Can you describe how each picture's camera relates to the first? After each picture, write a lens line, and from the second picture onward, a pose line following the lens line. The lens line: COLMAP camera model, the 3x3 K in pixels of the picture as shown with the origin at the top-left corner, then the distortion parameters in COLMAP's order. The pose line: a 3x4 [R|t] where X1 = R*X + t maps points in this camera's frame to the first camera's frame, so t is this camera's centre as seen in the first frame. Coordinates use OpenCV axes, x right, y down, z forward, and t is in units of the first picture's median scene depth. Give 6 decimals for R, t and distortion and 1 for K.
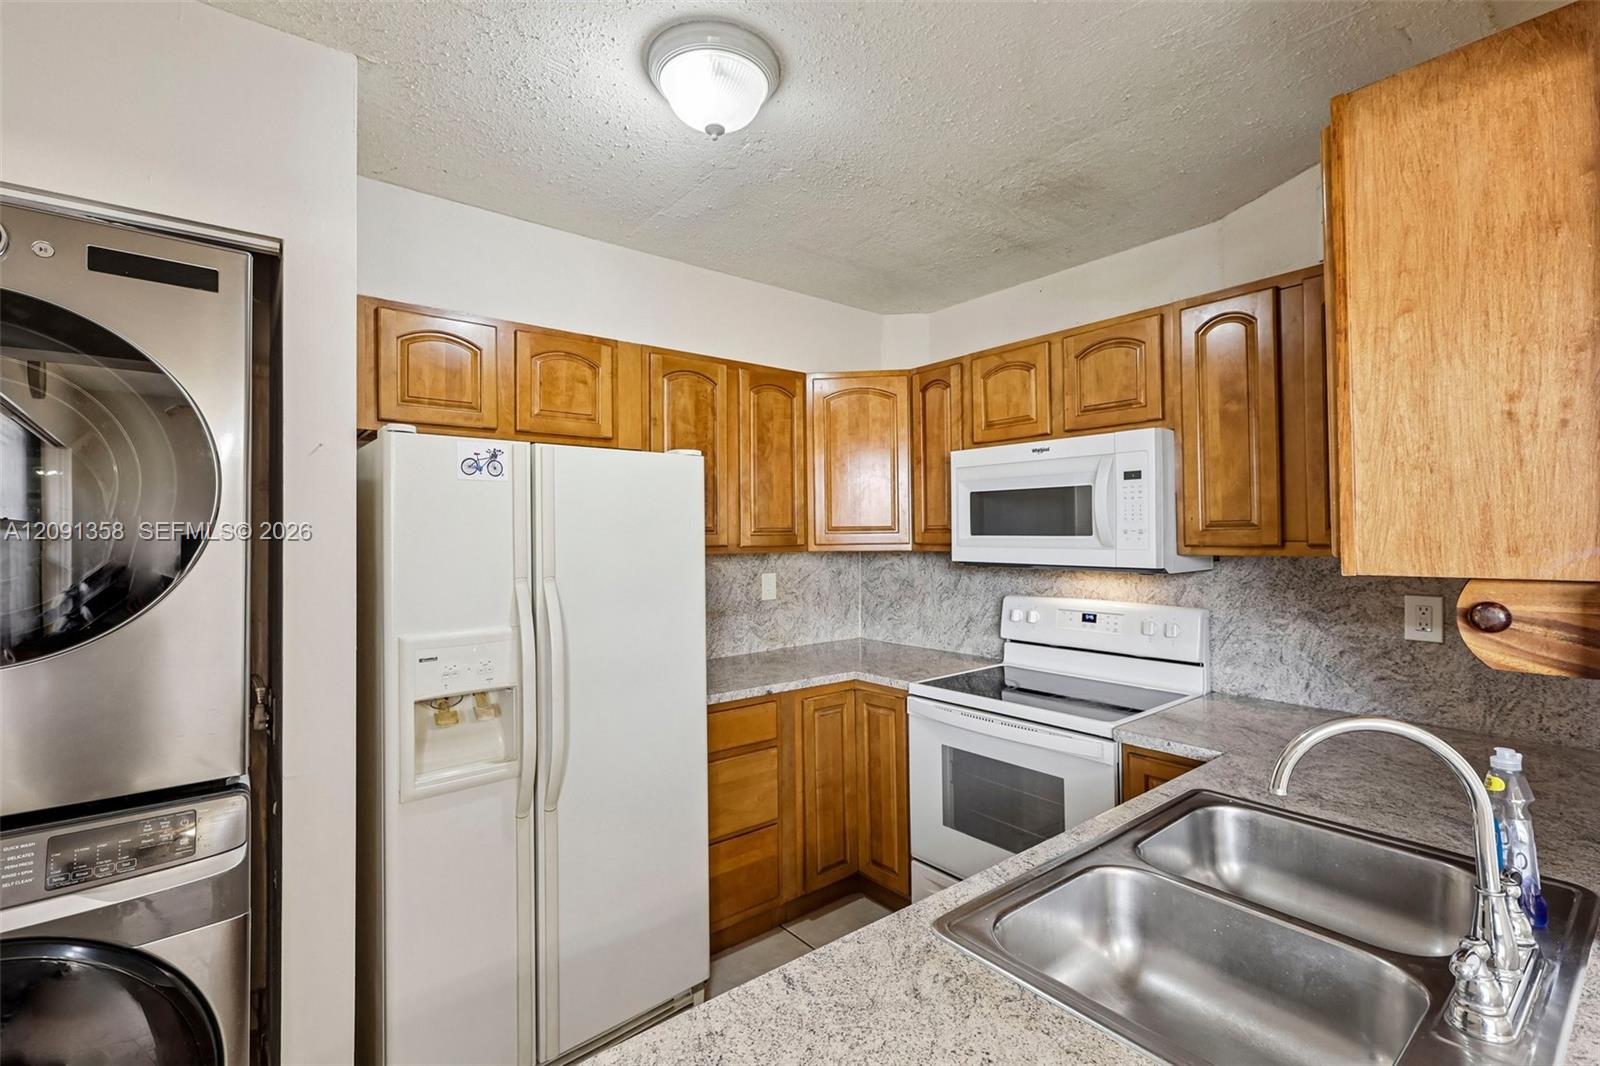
lens RADIAL K [[706.4, 0, 798.5], [0, 706.4, 523.3], [0, 0, 1]] dist [-0.001940, 0.002163]
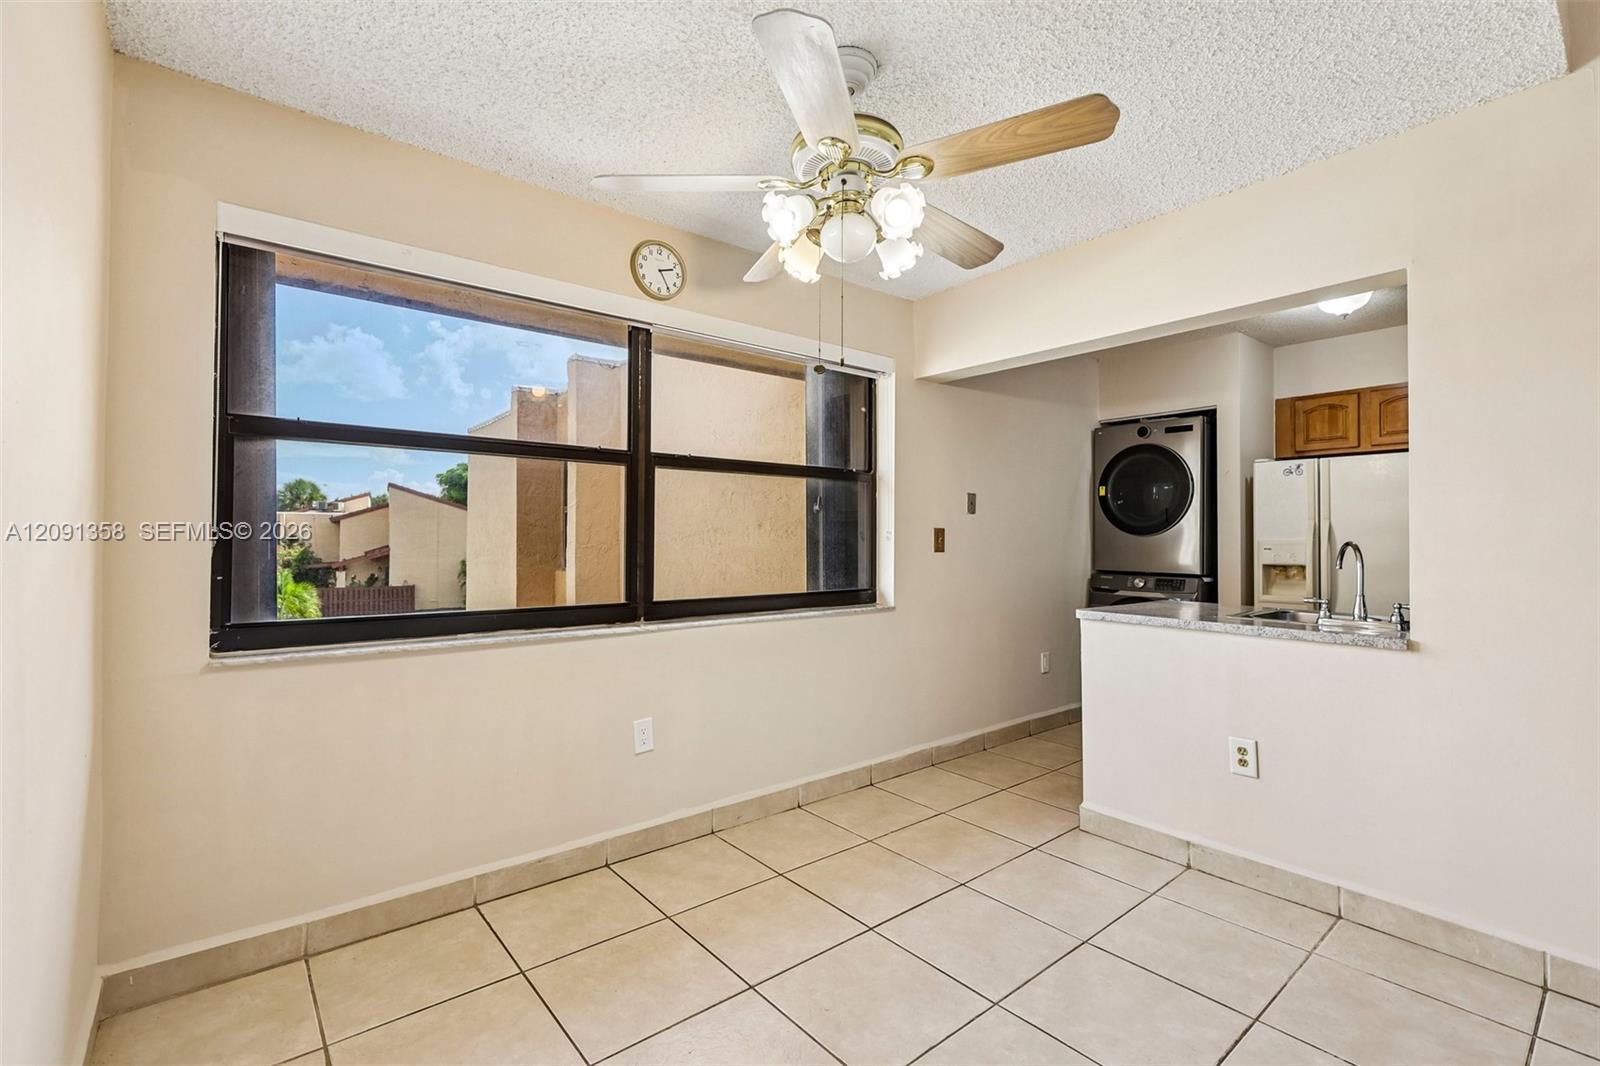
lens RADIAL K [[706.4, 0, 794.8], [0, 706.4, 526.4], [0, 0, 1]] dist [-0.001940, 0.002163]
pose [[0.010294, -0.009484, -0.999902, 1.550313], [0.011065, 0.999895, -0.009370, 0.086844], [0.999886, -0.010968, 0.010398, -0.577418]]
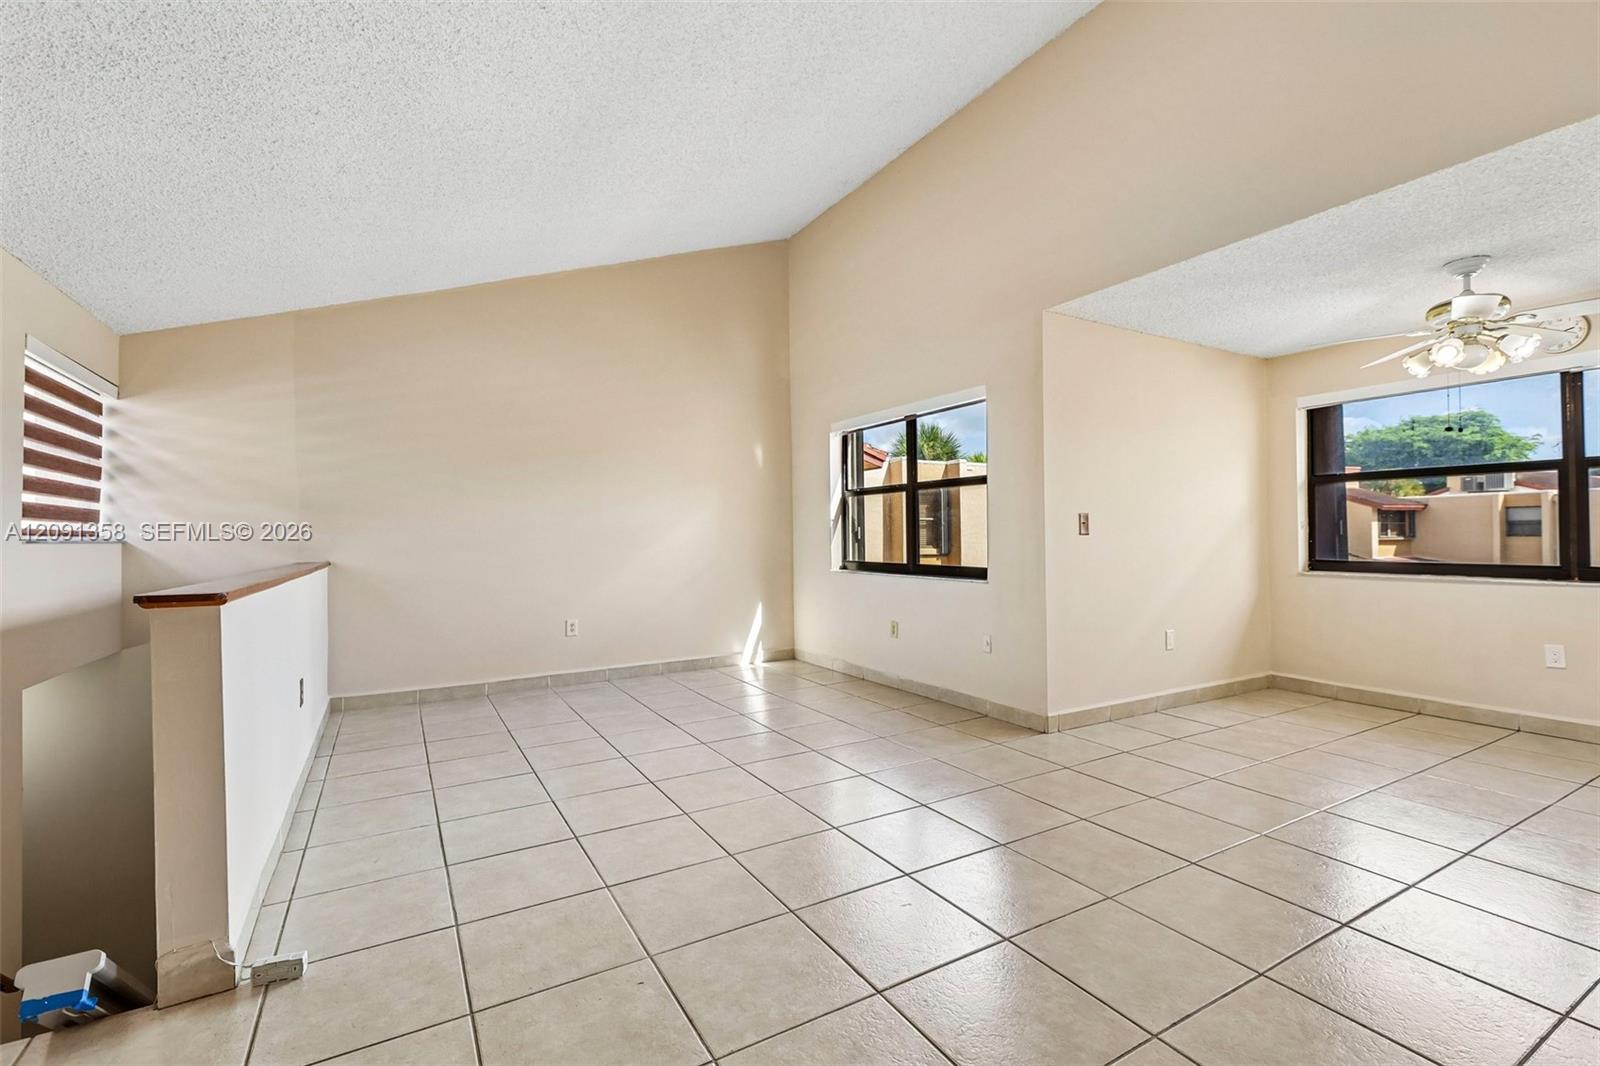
lens RADIAL K [[706.4, 0, 797.0], [0, 706.4, 530.6], [0, 0, 1]] dist [-0.001940, 0.002163]
pose [[-0.984393, 0.018244, 0.175035, 1.913116], [0.014724, 0.999663, -0.021387, 0.130055], [-0.175366, -0.018476, -0.984330, 1.405689]]
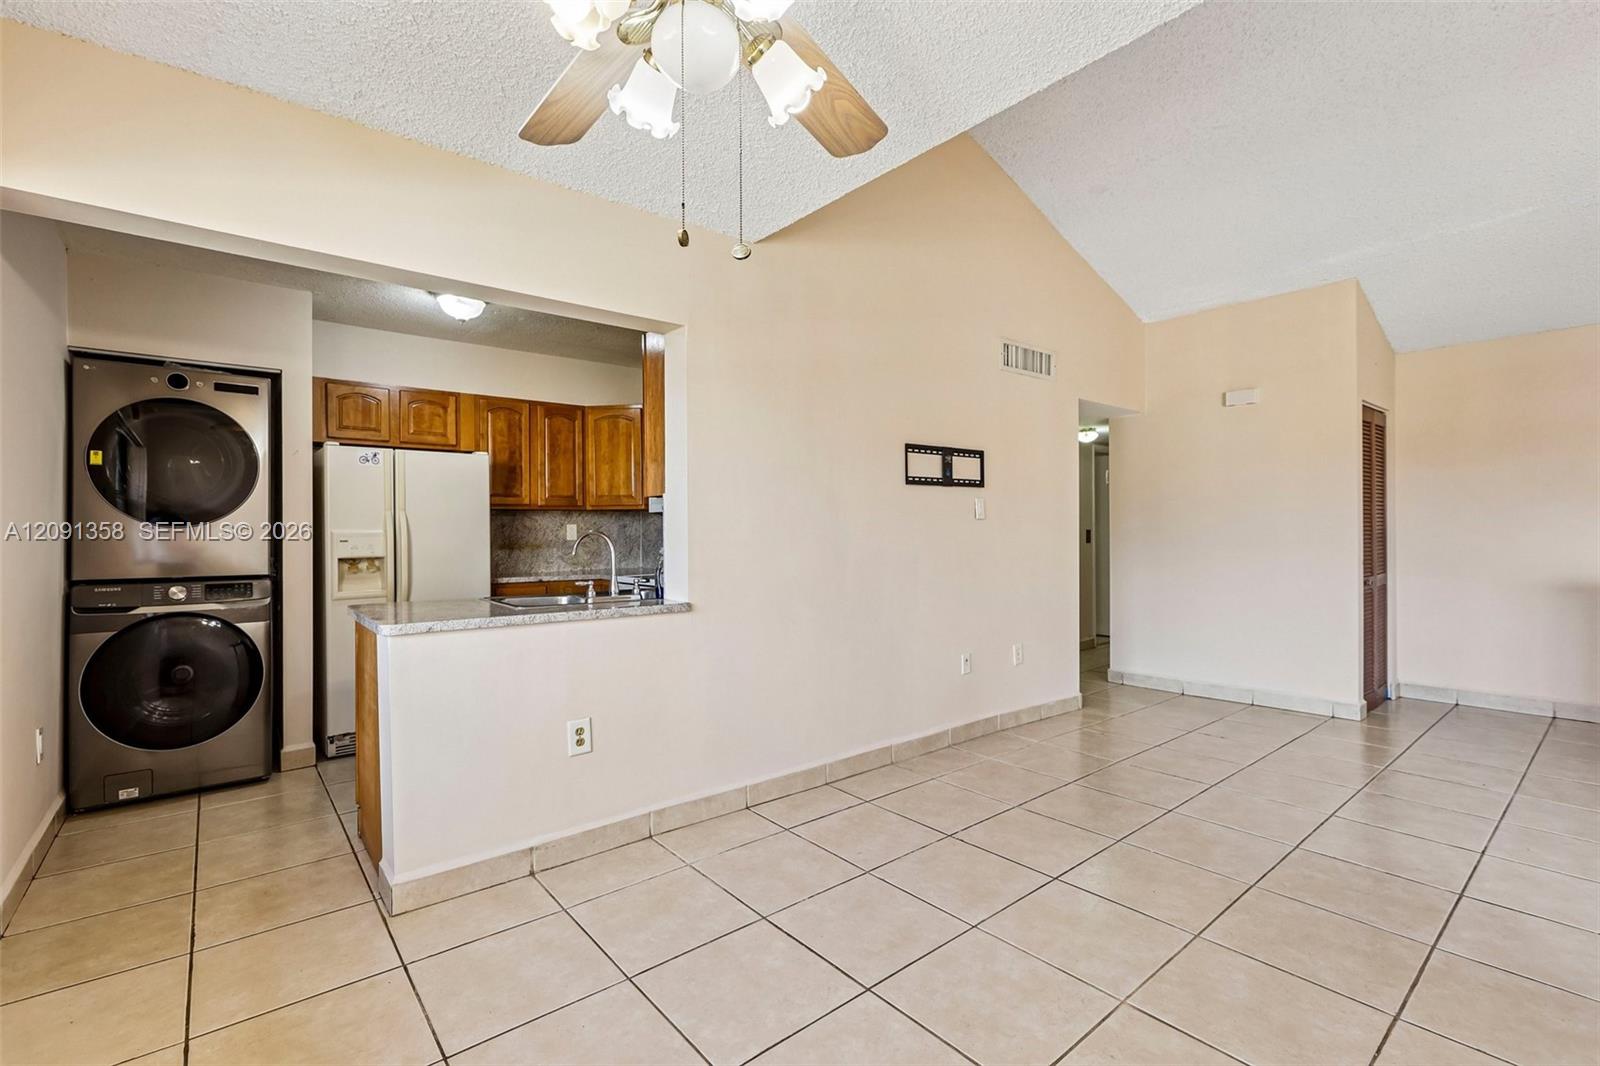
lens RADIAL K [[706.4, 0, 802.6], [0, 706.4, 529.5], [0, 0, 1]] dist [-0.001940, 0.002163]
pose [[0.999932, 0.001785, 0.011524, 0.749651], [-0.001955, 0.999889, 0.014766, 0.087748], [-0.011496, -0.014787, 0.999825, -1.054130]]
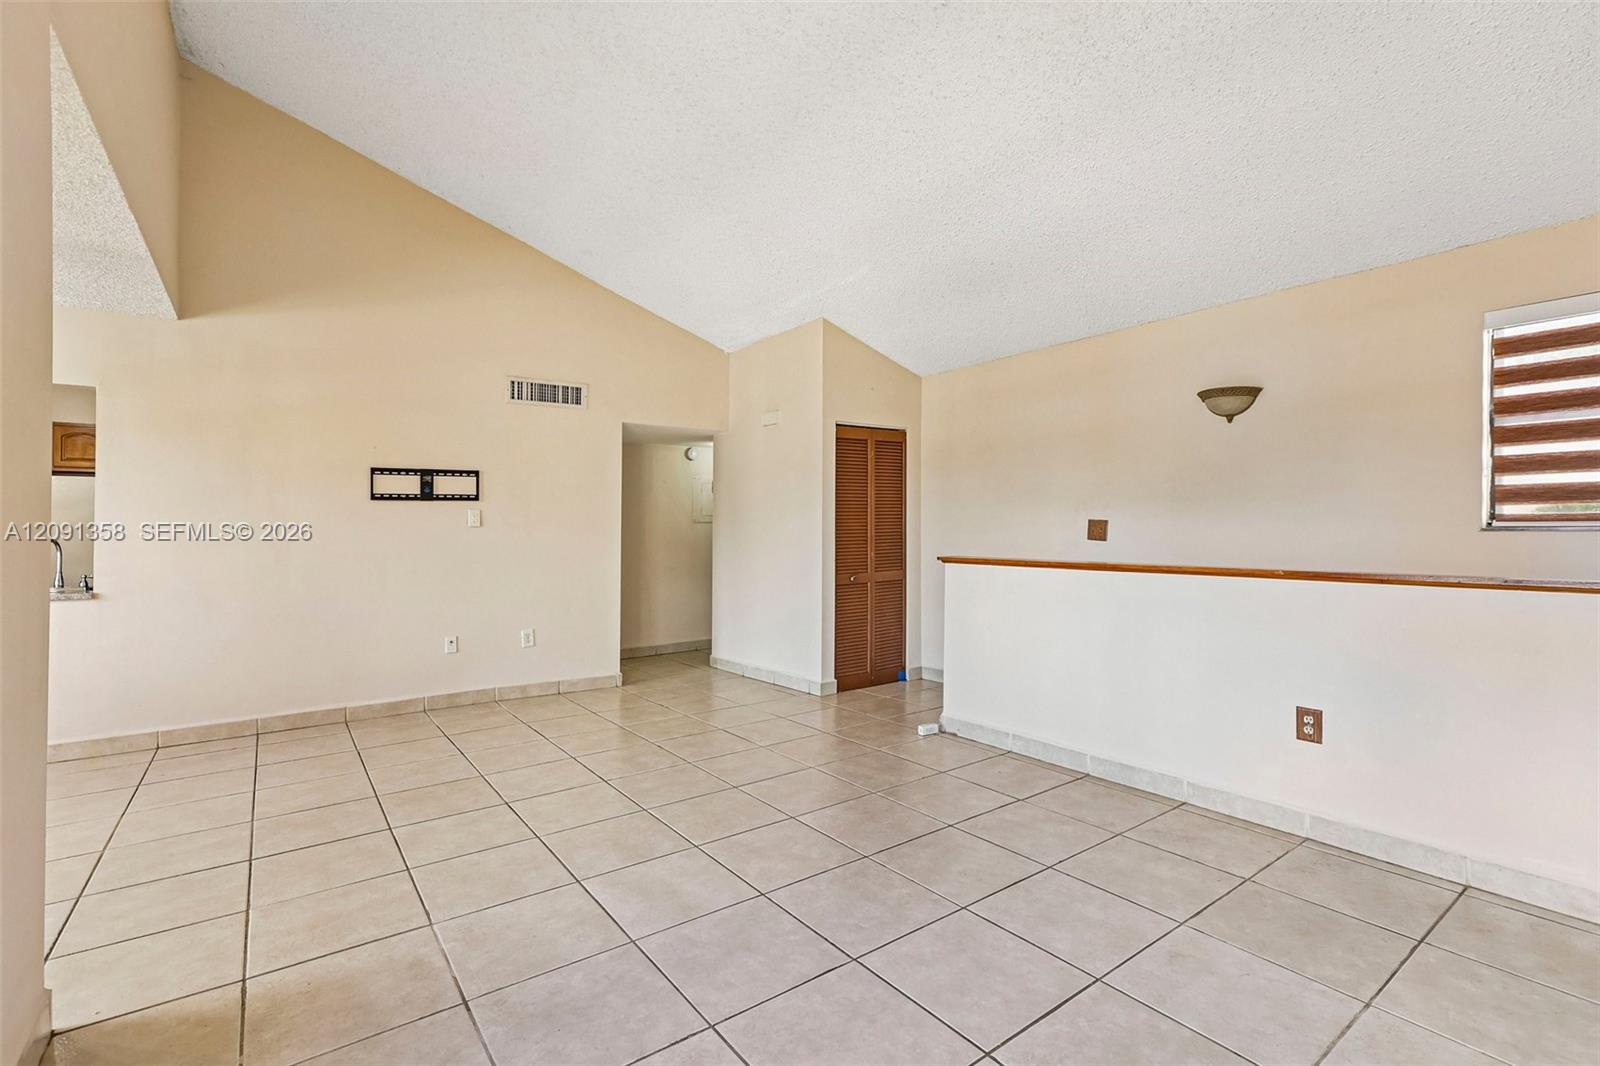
lens RADIAL K [[706.4, 0, 802.5], [0, 706.4, 513.9], [0, 0, 1]] dist [-0.001940, 0.002163]
pose [[0.998317, -0.006497, -0.057634, 2.508760], [0.005998, 0.999943, -0.008821, 0.072181], [0.057688, 0.008461, 0.998299, -1.430308]]
